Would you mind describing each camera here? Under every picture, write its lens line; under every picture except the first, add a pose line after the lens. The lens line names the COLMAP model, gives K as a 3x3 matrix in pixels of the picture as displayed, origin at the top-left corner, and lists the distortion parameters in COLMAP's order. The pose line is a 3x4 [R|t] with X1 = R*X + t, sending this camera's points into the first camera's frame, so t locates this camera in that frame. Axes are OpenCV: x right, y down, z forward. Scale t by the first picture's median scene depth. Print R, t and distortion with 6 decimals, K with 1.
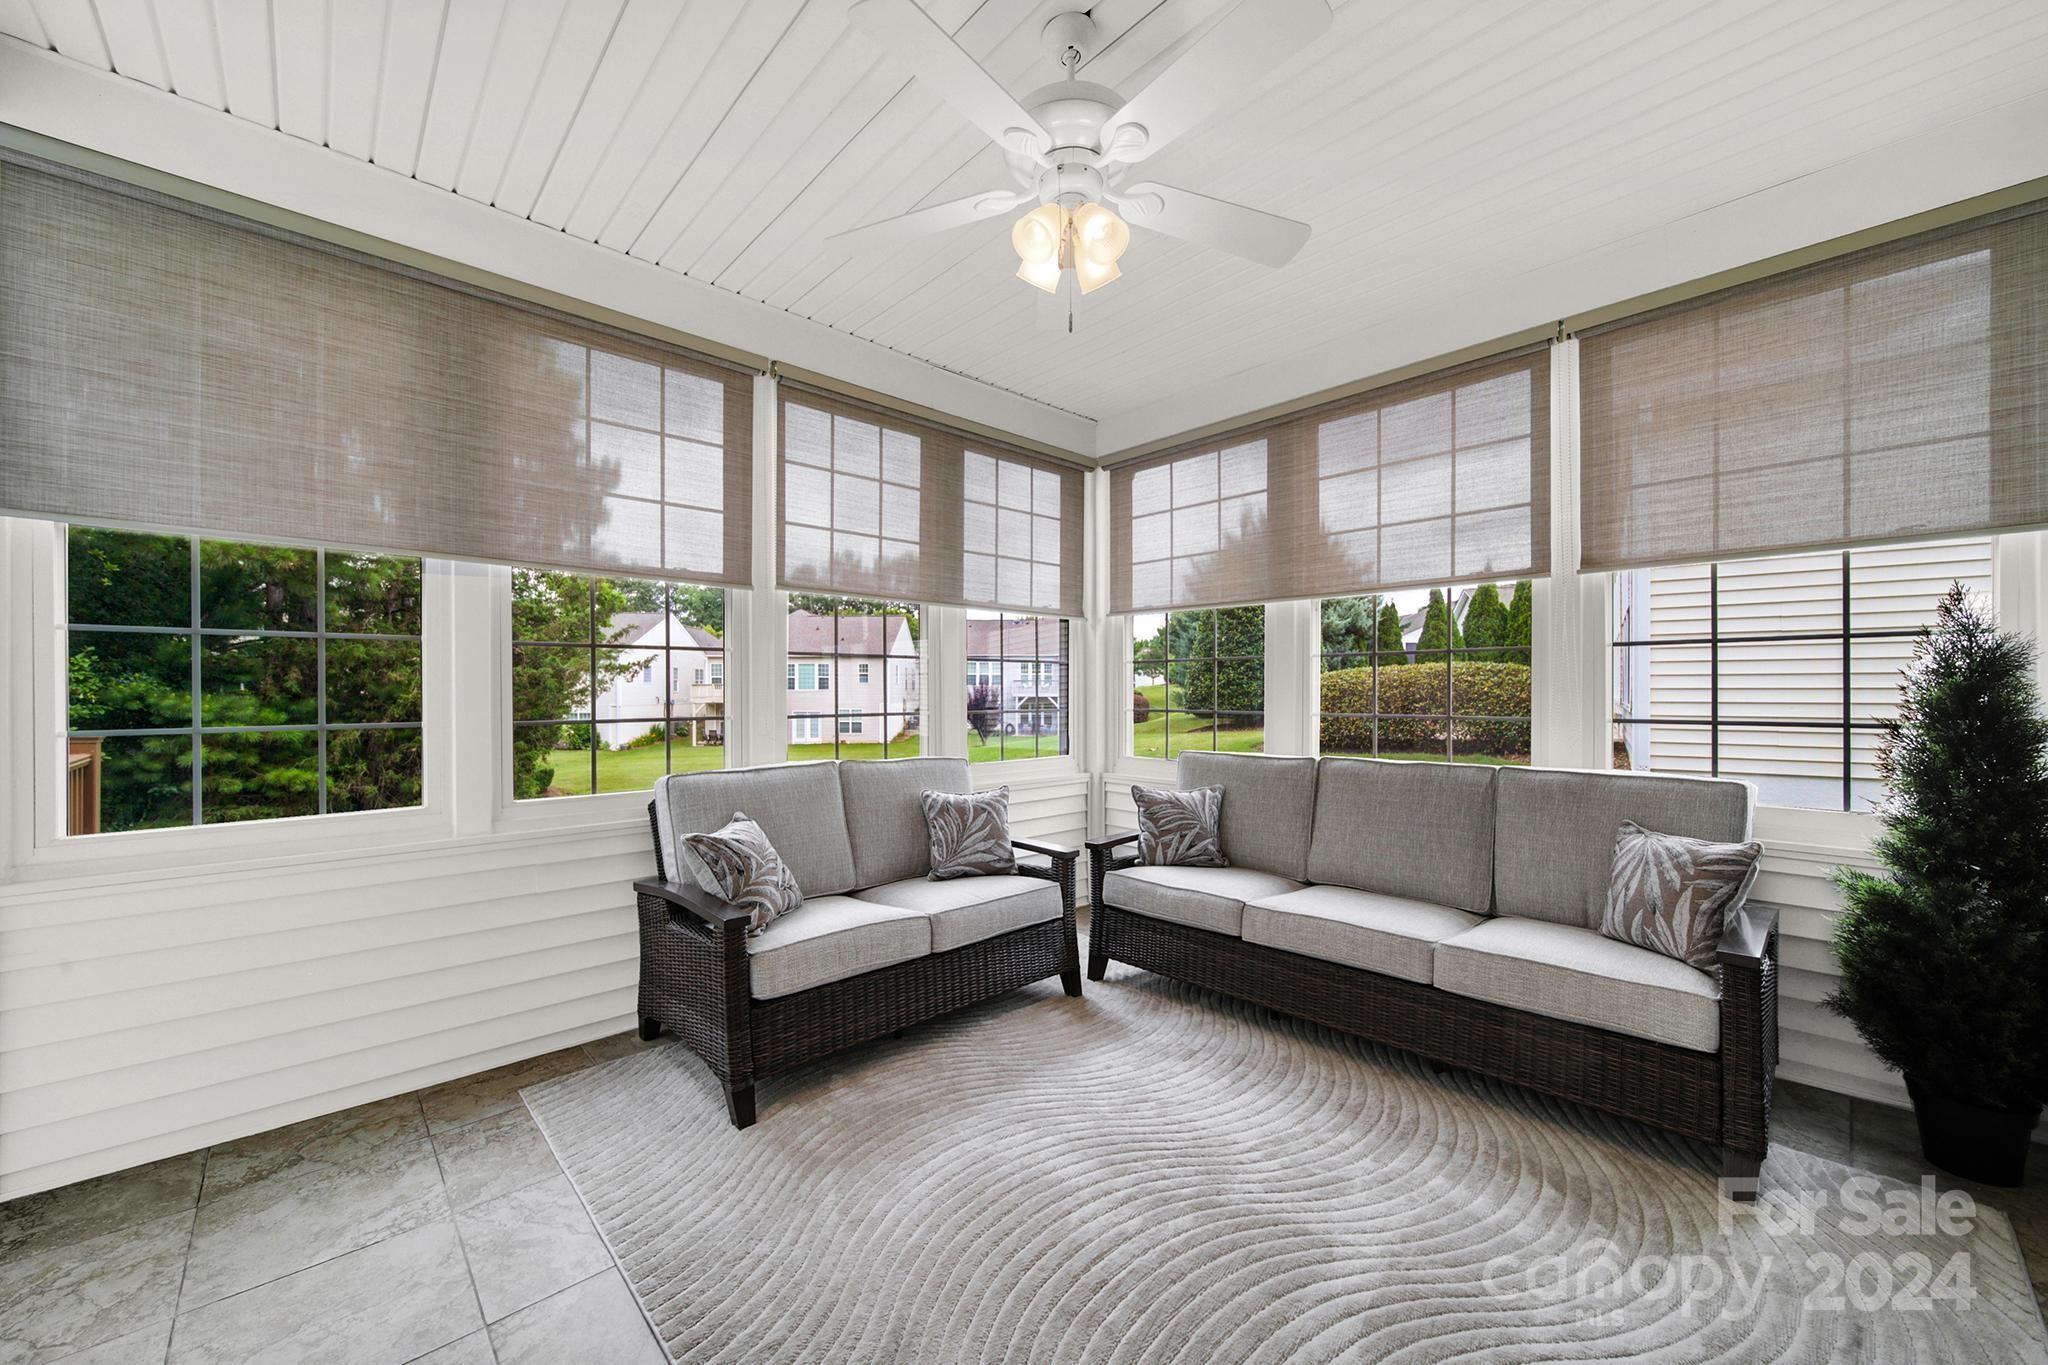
lens RADIAL K [[768.2, 0, 1038.1], [0, 768.2, 688.8], [0, 0, 1]] dist [0.001772, -0.000840]
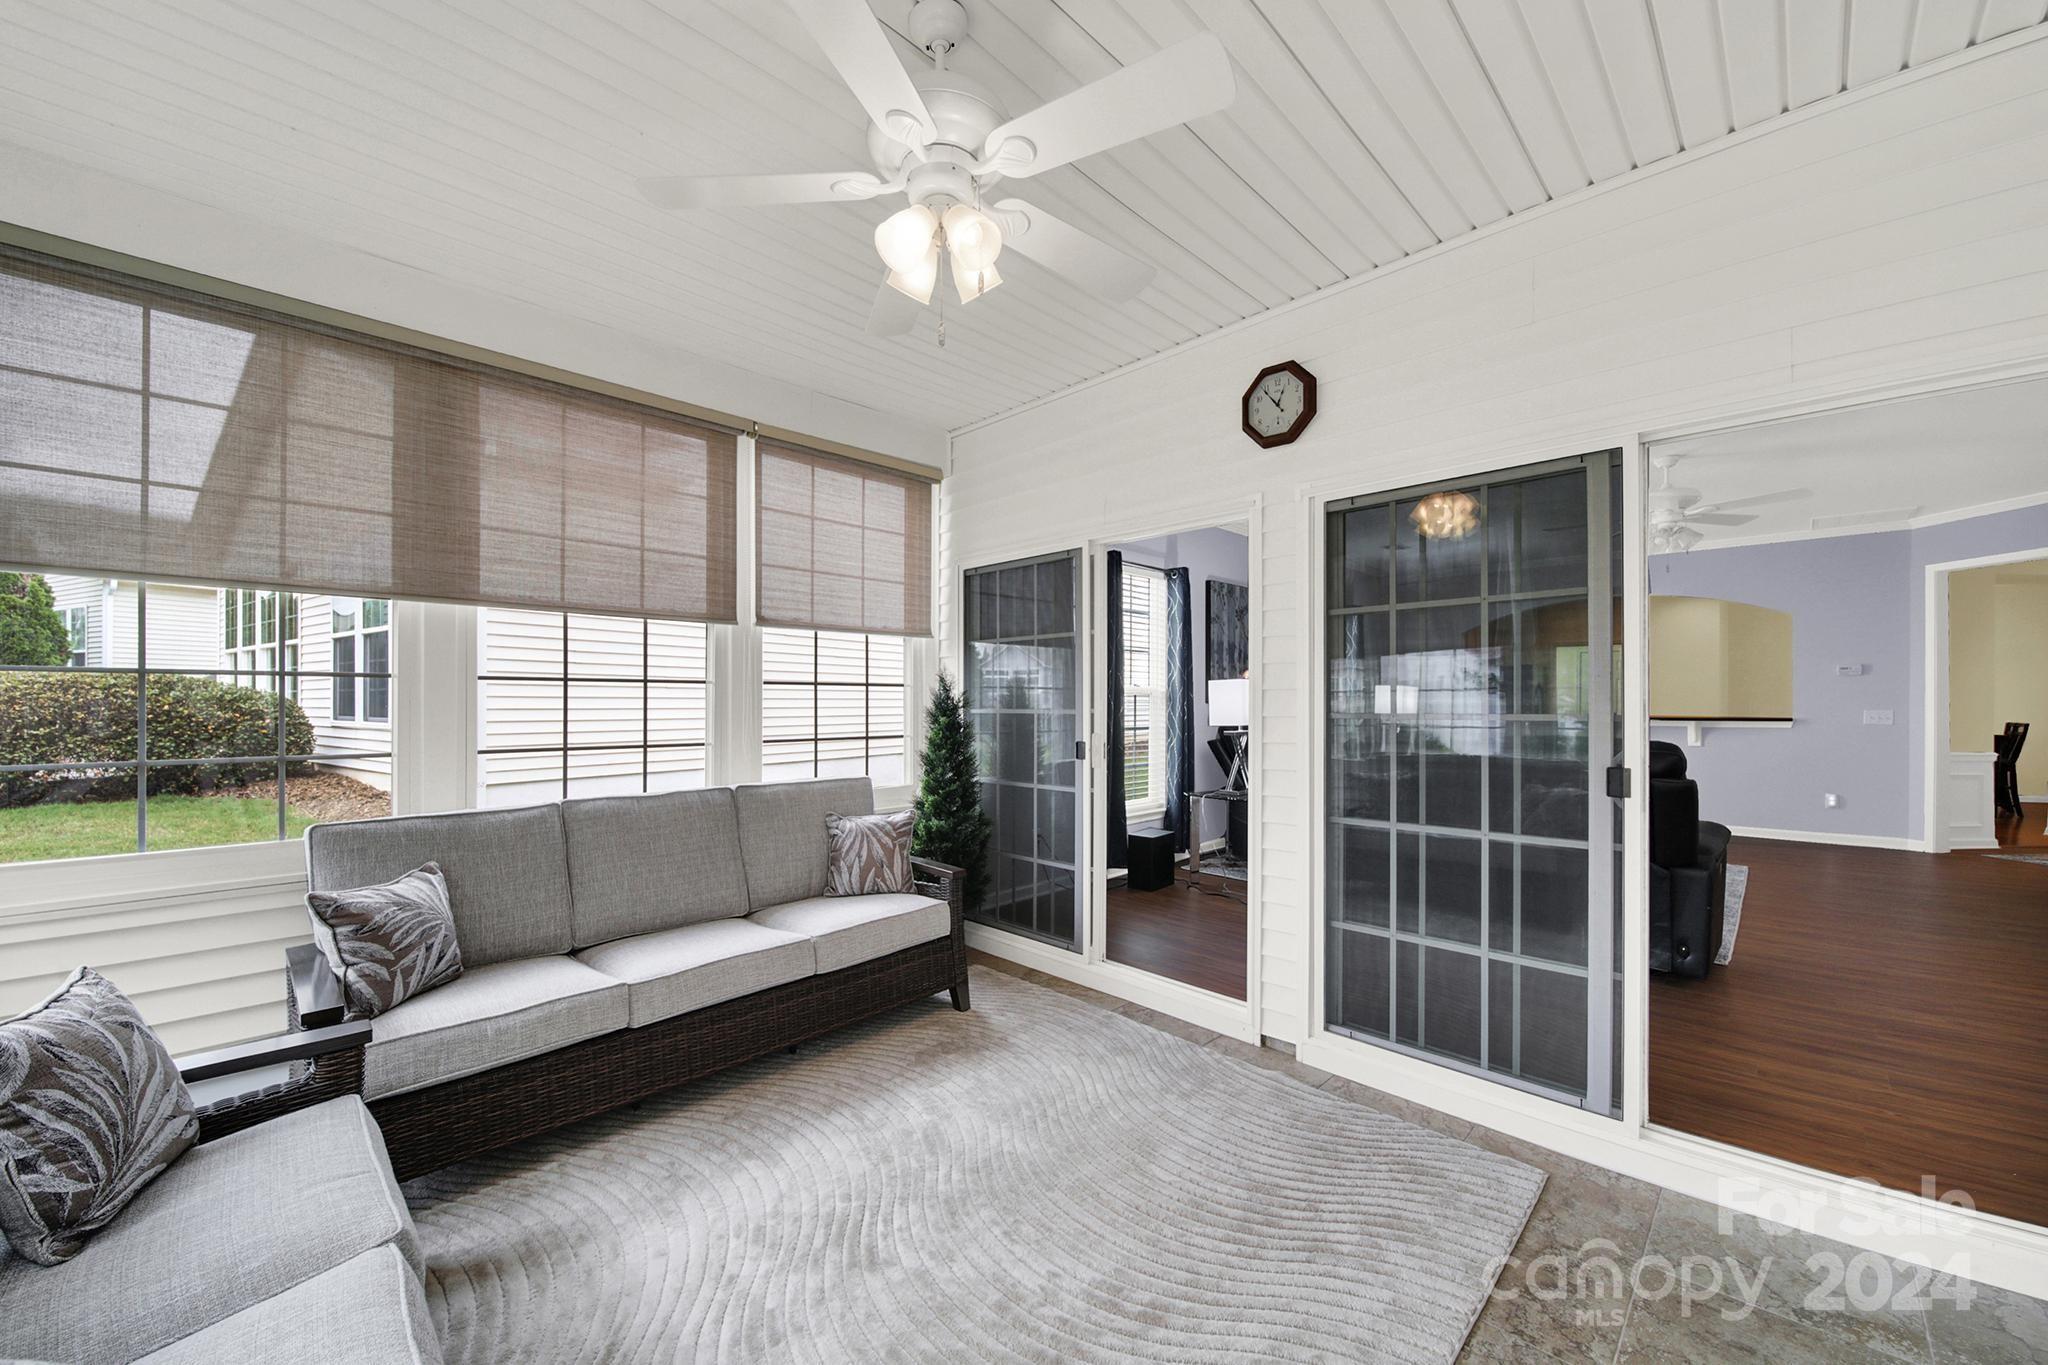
lens RADIAL K [[768.2, 0, 991.5], [0, 768.2, 702.3], [0, 0, 1]] dist [0.001772, -0.000840]
pose [[-0.011841, 0.005317, 0.999916, -0.476627], [-0.008903, 0.999946, -0.005423, -0.019227], [-0.999890, -0.008966, -0.011793, 0.527614]]
